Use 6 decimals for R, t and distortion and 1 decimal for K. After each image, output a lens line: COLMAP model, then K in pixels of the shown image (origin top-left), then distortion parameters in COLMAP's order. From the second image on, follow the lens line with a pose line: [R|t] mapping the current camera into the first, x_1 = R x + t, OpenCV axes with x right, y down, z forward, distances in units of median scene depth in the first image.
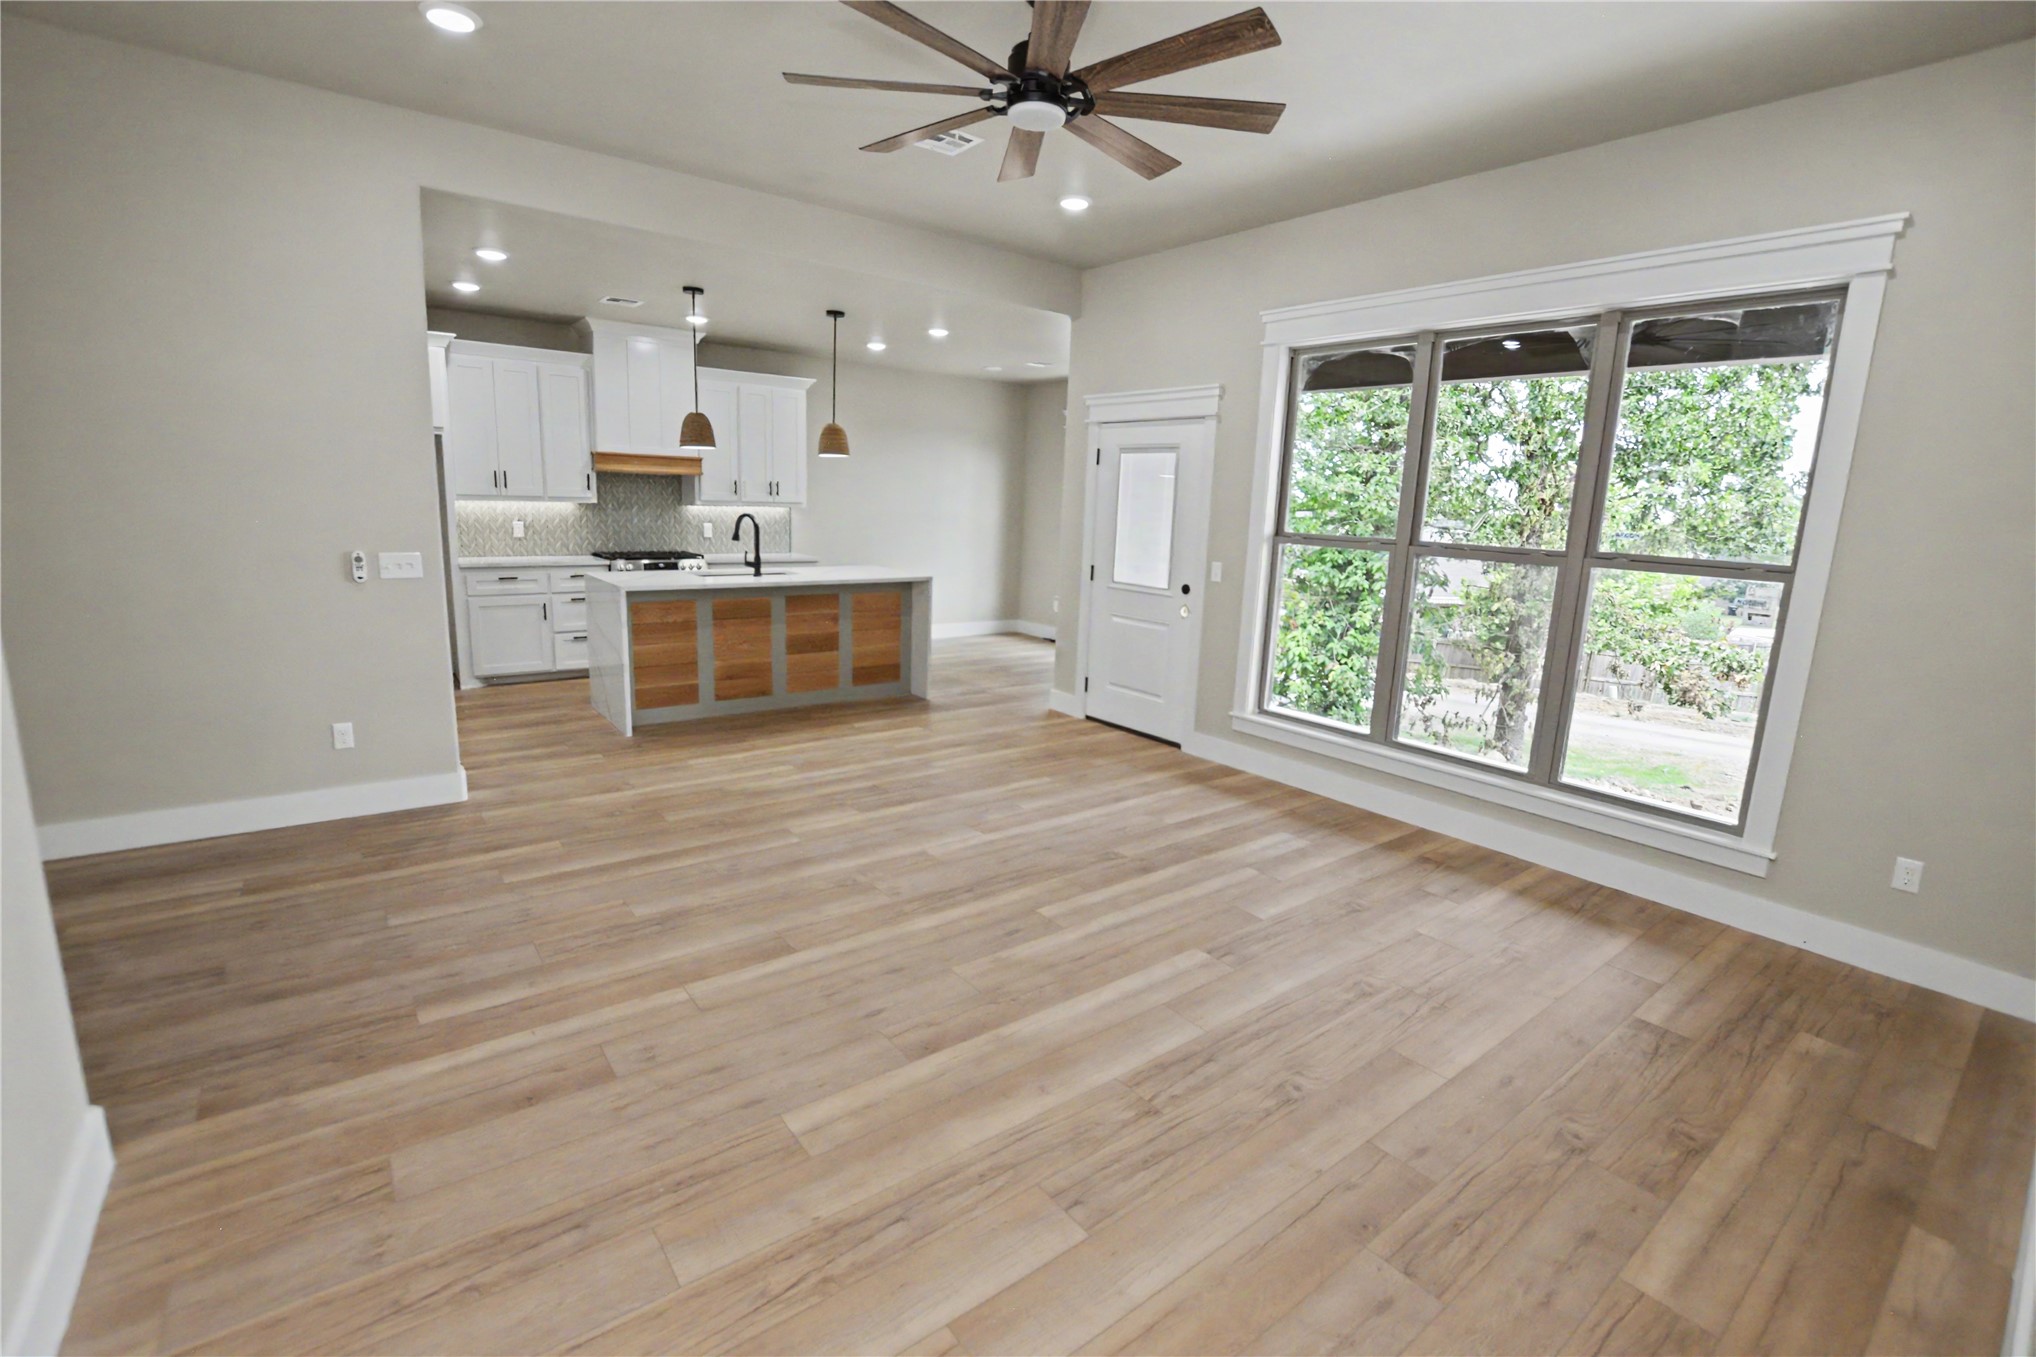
lens RADIAL K [[900.6, 0, 1017.8], [0, 900.6, 668.2], [0, 0, 1]] dist [-0.031411, 0.001852]
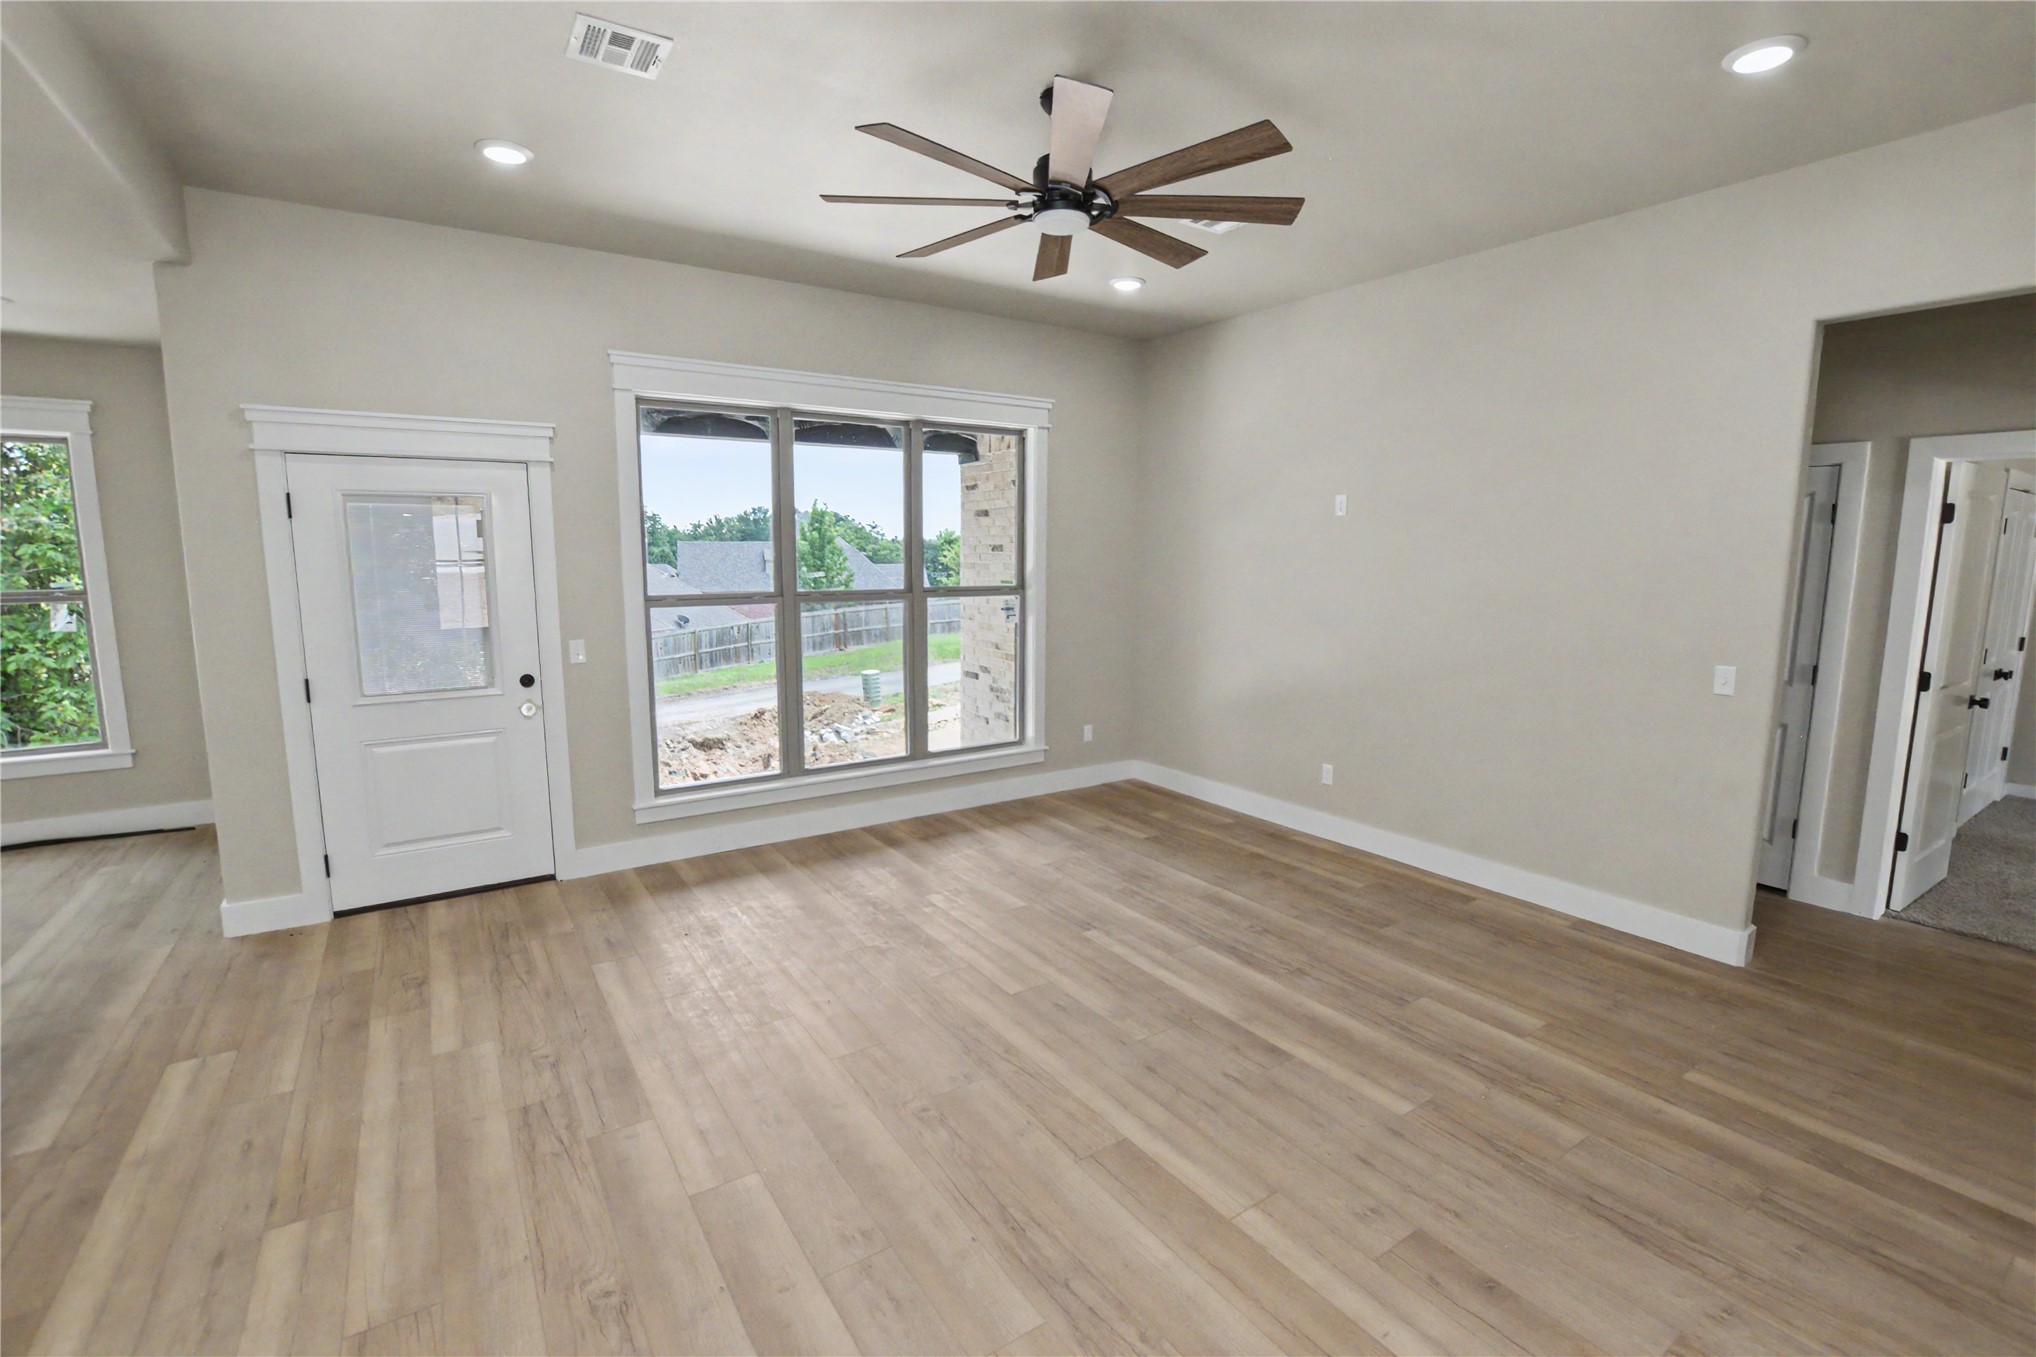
lens RADIAL K [[900.6, 0, 1012.0], [0, 900.6, 672.2], [0, 0, 1]] dist [-0.031411, 0.001852]
pose [[0.069307, -0.172779, 0.982519, -0.745587], [0.183265, 0.970331, 0.157708, -0.192954], [-0.980617, 0.169131, 0.098916, 0.707829]]
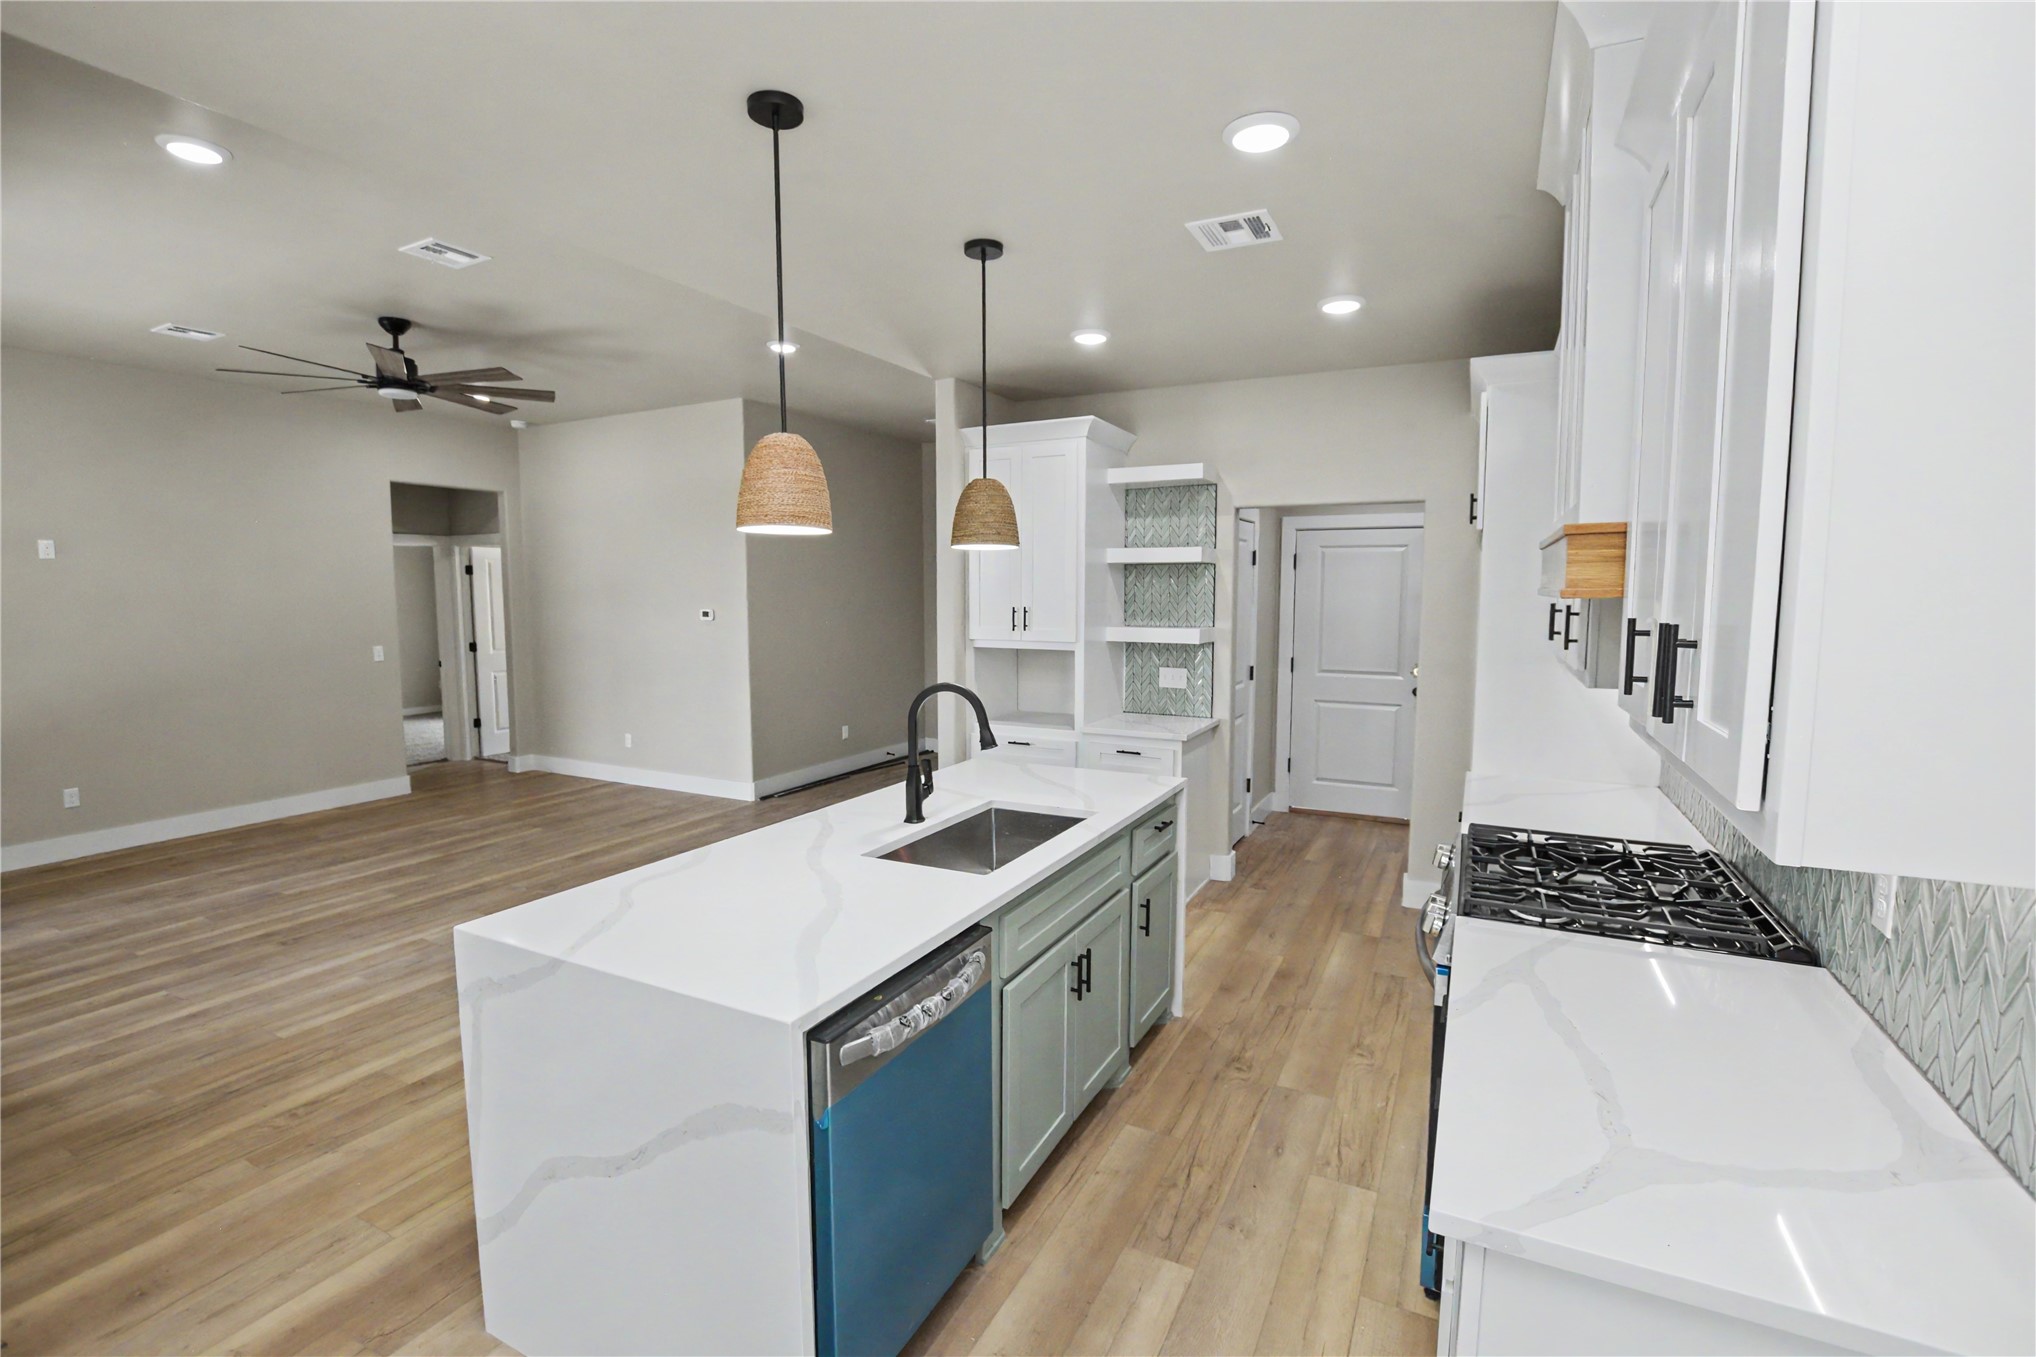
lens RADIAL K [[900.6, 0, 1023.9], [0, 900.6, 677.4], [0, 0, 1]] dist [-0.031411, 0.001852]
pose [[-0.899972, 0.000944, -0.435947, -0.220101], [-0.116756, 0.962945, 0.243117, -0.438751], [0.420023, 0.269698, -0.866513, 2.134499]]
